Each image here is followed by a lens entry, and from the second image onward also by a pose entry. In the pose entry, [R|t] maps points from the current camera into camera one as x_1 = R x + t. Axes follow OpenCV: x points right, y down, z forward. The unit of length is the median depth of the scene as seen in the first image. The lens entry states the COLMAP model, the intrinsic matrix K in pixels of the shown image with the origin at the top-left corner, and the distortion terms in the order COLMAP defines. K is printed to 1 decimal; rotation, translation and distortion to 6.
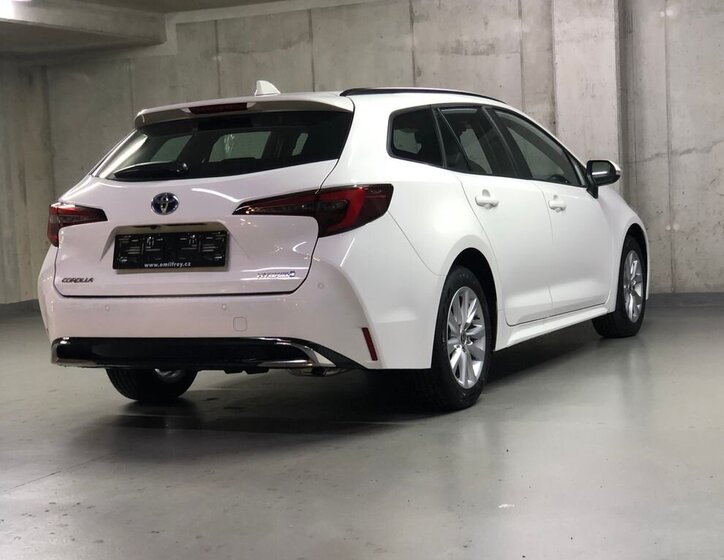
lens RADIAL K [[1399.6, 0, 362.0], [0, 1399.6, 277.5], [0, 0, 1]] dist [0.092199, 0.000000]
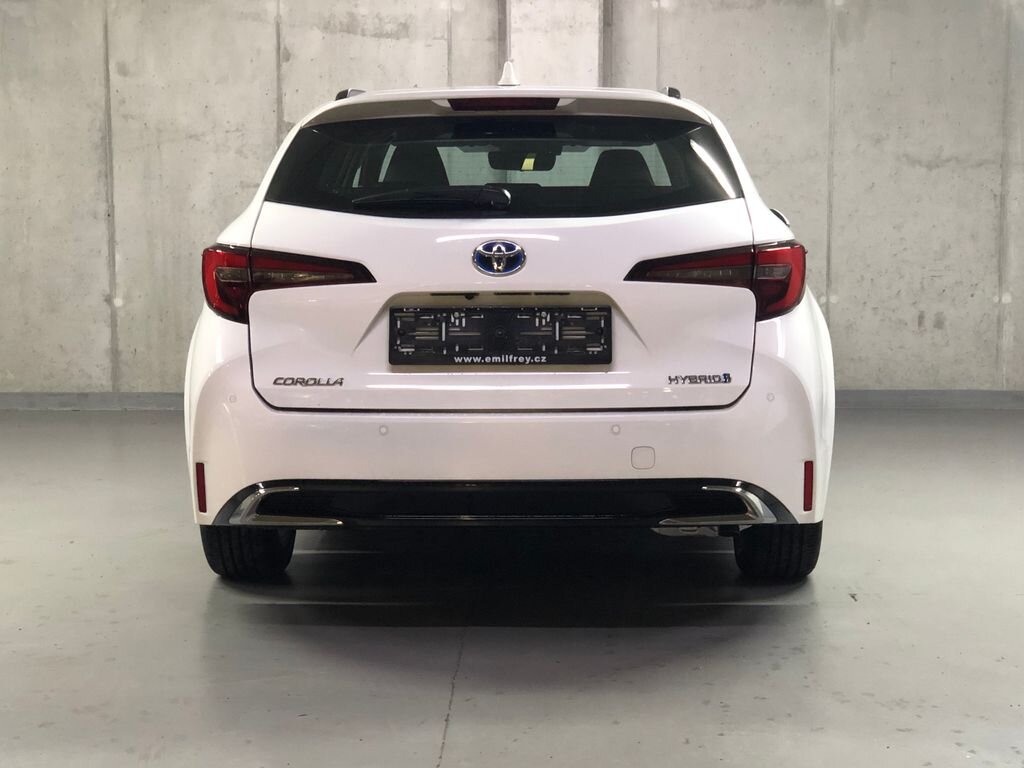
lens RADIAL K [[1928.3, 0, 511.9], [0, 1928.3, 387.4], [0, 0, 1]] dist [0.066977, 0.000000]
pose [[0.904300, 0.006450, 0.426849, -0.477789], [-0.014252, 0.999785, 0.015085, -0.009319], [-0.426660, -0.019725, 0.904197, 0.238660]]
